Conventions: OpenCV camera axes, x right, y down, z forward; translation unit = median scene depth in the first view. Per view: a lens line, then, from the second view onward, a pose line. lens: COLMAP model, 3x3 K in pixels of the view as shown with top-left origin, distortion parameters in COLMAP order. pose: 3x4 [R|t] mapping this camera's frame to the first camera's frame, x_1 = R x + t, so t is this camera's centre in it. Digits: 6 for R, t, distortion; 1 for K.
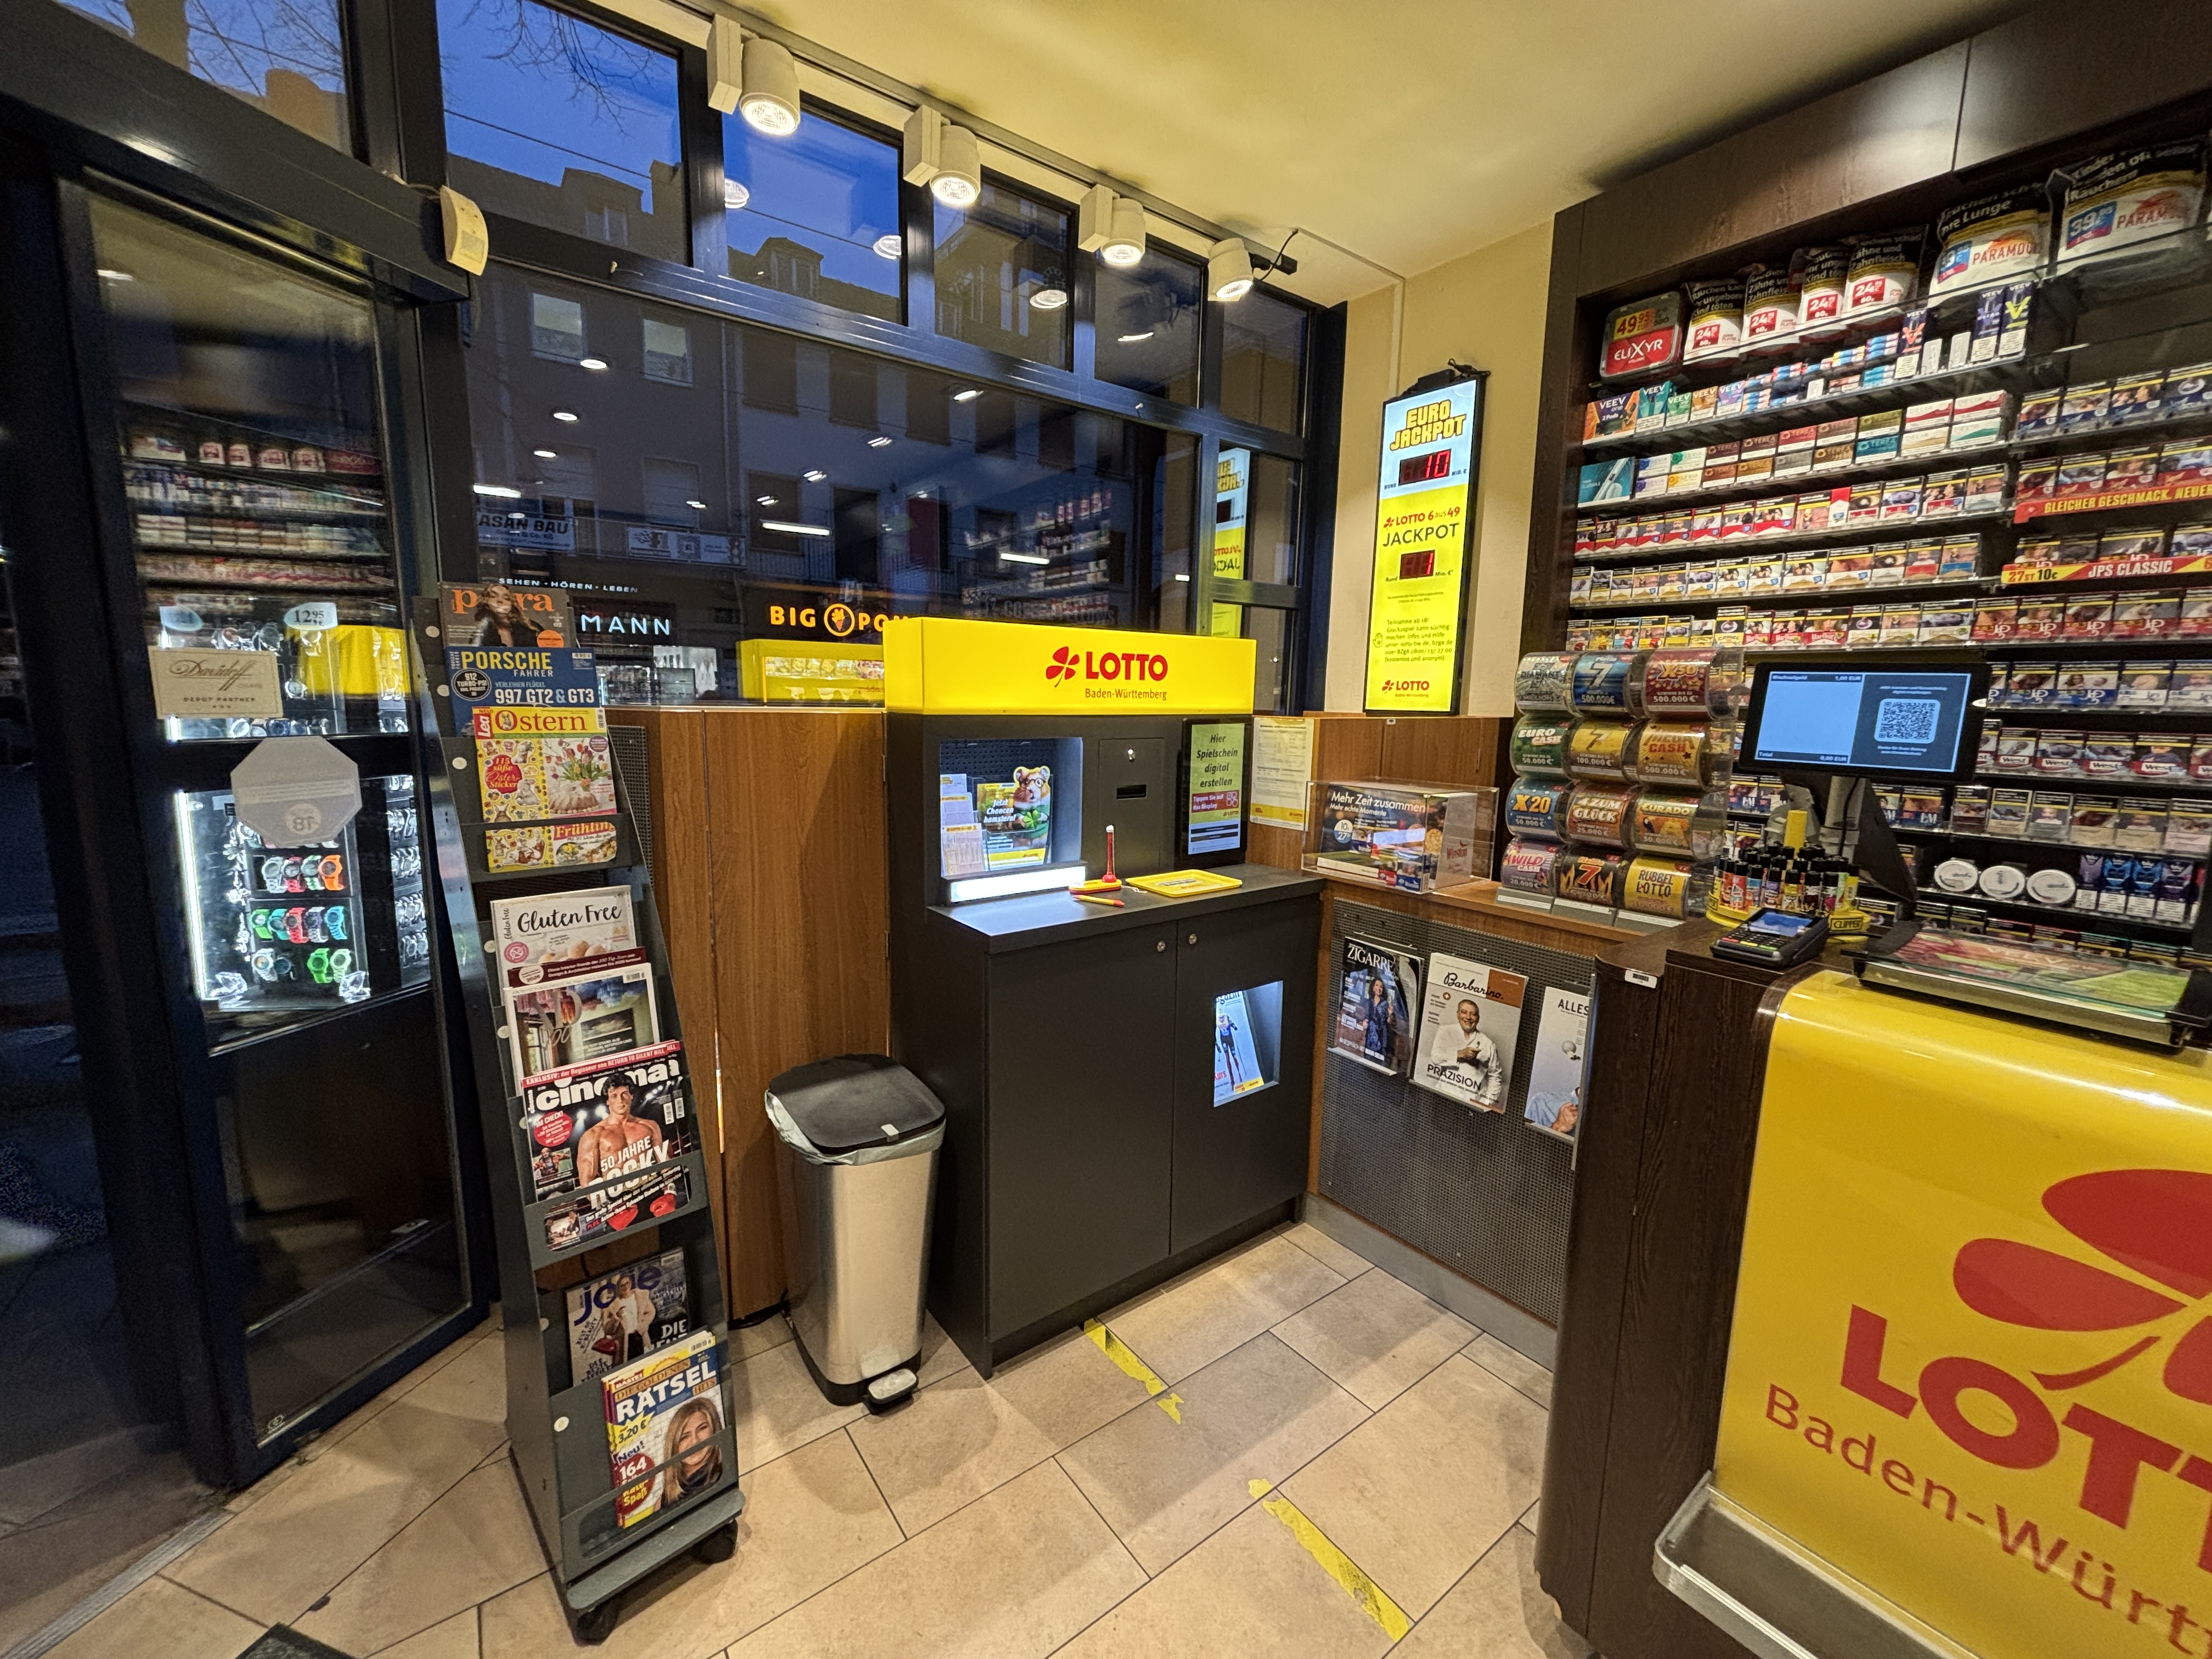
lens RADIAL K [[896.1, 0, 1101.1], [0, 896.1, 821.9], [0, 0, 1]] dist [0.000029, 0.001079]
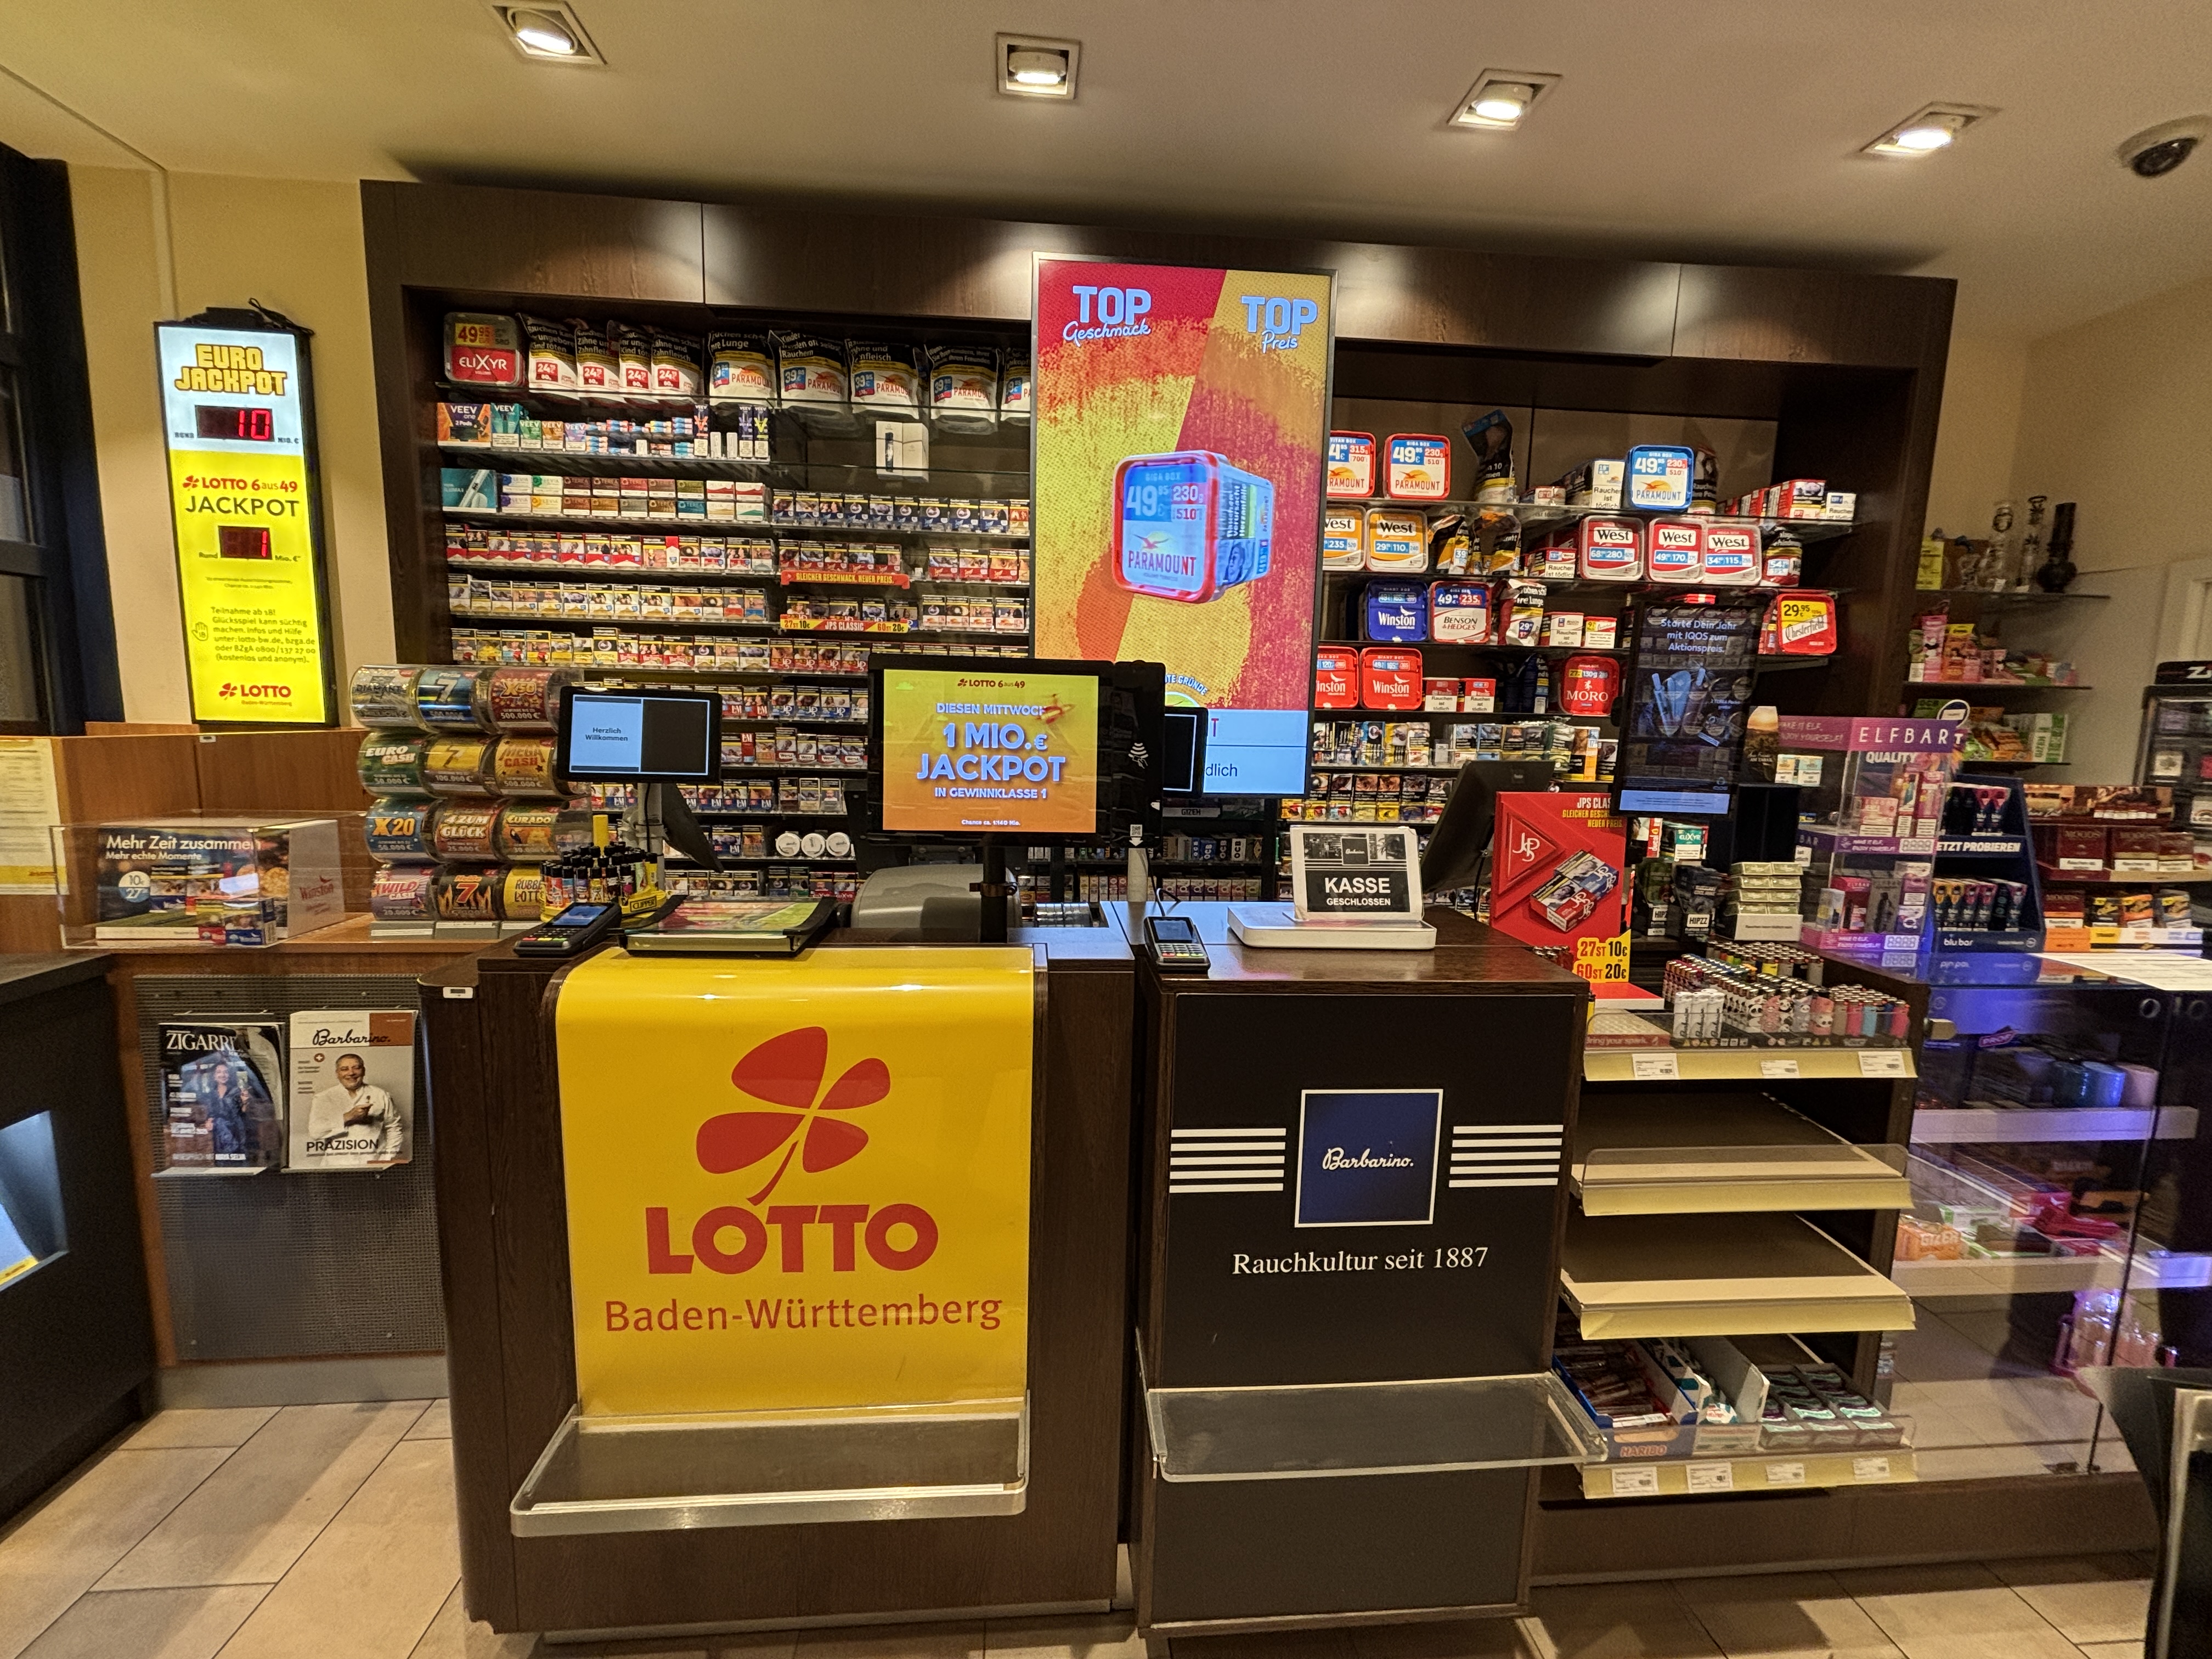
lens RADIAL K [[896.1, 0, 1101.1], [0, 896.1, 821.9], [0, 0, 1]] dist [0.000029, 0.001079]
pose [[0.531757, -0.106294, 0.840200, 0.082037], [0.106523, 0.992608, 0.058158, -0.001256], [-0.840171, 0.058575, 0.539149, -0.109840]]
